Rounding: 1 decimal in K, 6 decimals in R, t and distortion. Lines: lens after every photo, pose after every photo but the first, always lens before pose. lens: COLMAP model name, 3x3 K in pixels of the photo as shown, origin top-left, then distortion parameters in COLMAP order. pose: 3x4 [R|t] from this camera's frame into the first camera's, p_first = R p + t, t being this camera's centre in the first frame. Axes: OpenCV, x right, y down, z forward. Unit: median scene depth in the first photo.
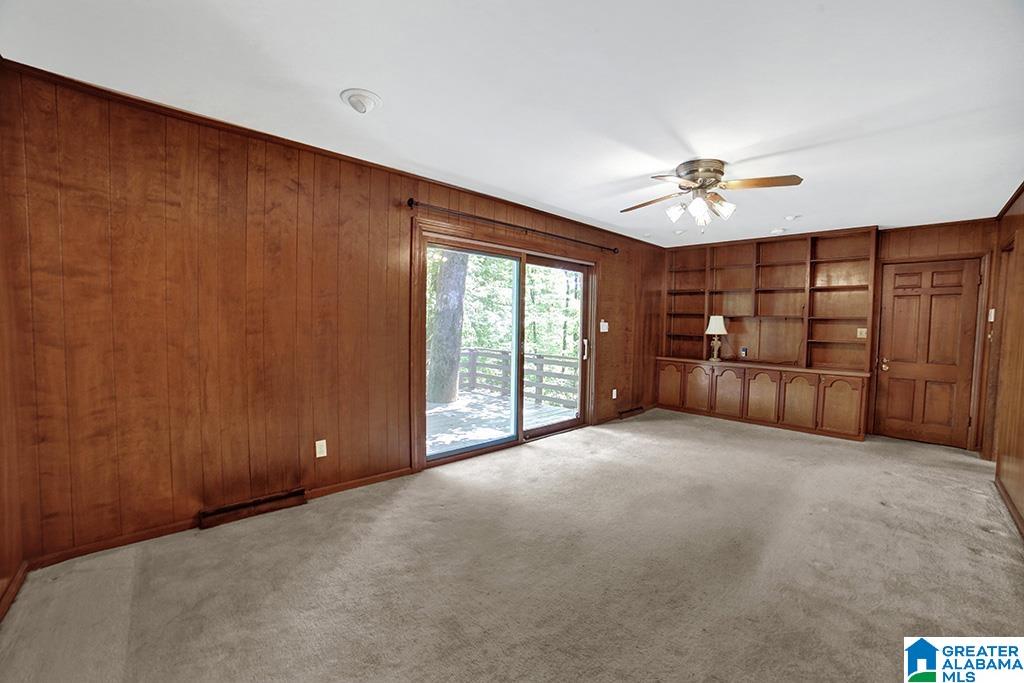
lens RADIAL K [[420.8, 0, 511.6], [0, 420.8, 345.7], [0, 0, 1]] dist [-0.046449, 0.005866]
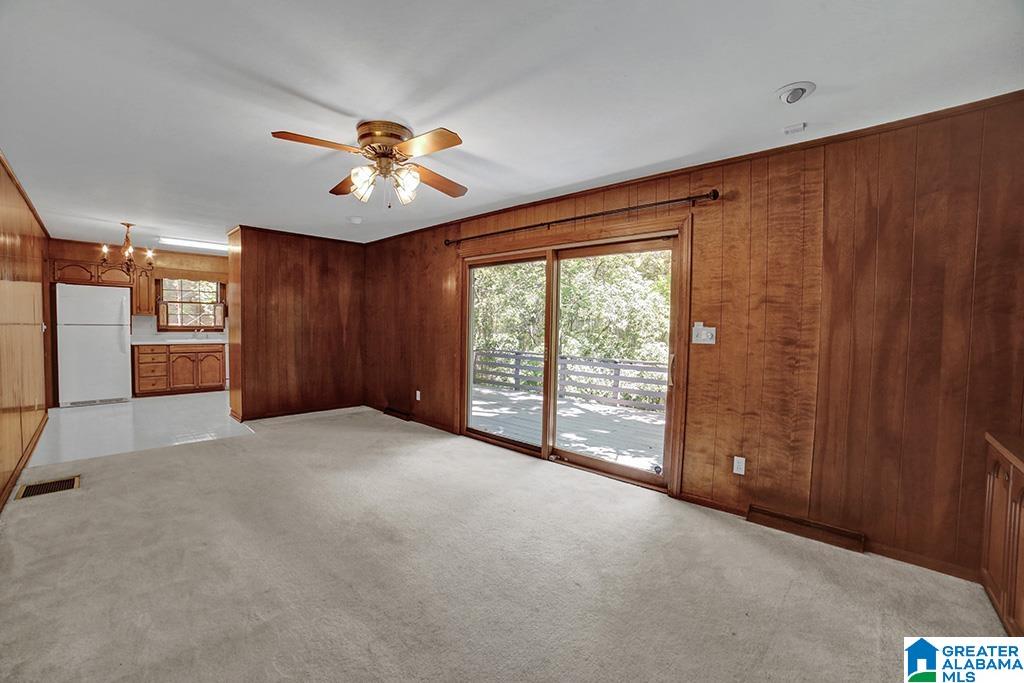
lens RADIAL K [[420.8, 0, 519.1], [0, 420.8, 347.6], [0, 0, 1]] dist [-0.046449, 0.005866]
pose [[0.083593, 0.041538, -0.995634, 0.886413], [-0.072506, 0.996736, 0.035496, -0.034790], [0.993859, 0.069222, 0.086332, 0.822315]]
